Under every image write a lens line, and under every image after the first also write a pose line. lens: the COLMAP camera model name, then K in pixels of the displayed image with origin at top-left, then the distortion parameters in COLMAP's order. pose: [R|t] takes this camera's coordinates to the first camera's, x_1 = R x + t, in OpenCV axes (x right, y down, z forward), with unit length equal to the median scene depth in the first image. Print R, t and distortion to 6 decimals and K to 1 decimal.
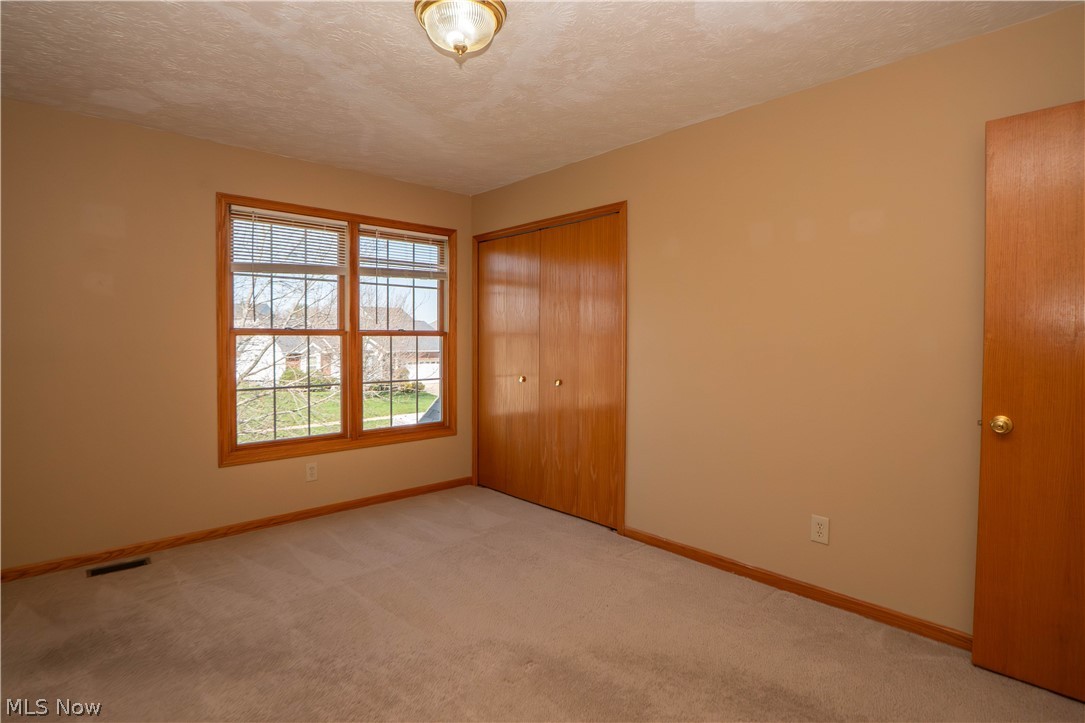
lens RADIAL K [[551.1, 0, 542.9], [0, 551.1, 343.7], [0, 0, 1]] dist [0.001674, 0.000587]
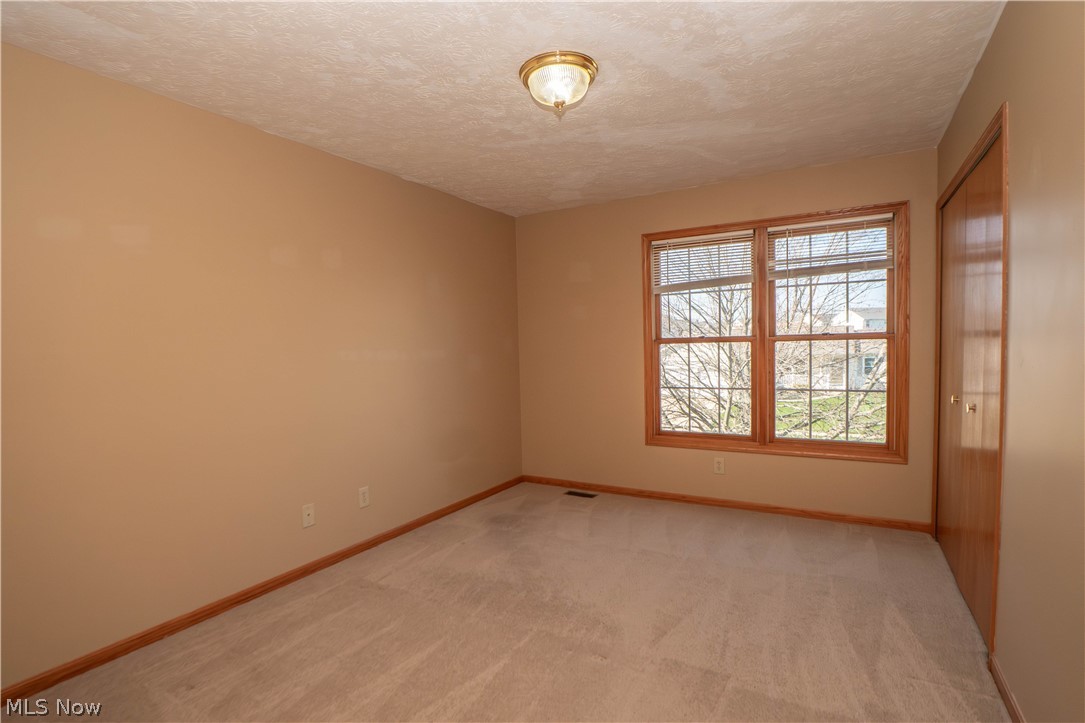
lens RADIAL K [[554.5, 0, 538.1], [0, 554.5, 367.5], [0, 0, 1]] dist [-0.002040, 0.000625]
pose [[0.305426, 0.026180, -0.951856, 0.496022], [0.010989, 0.999459, 0.031015, -0.002823], [0.952153, -0.019932, 0.304972, 0.303000]]
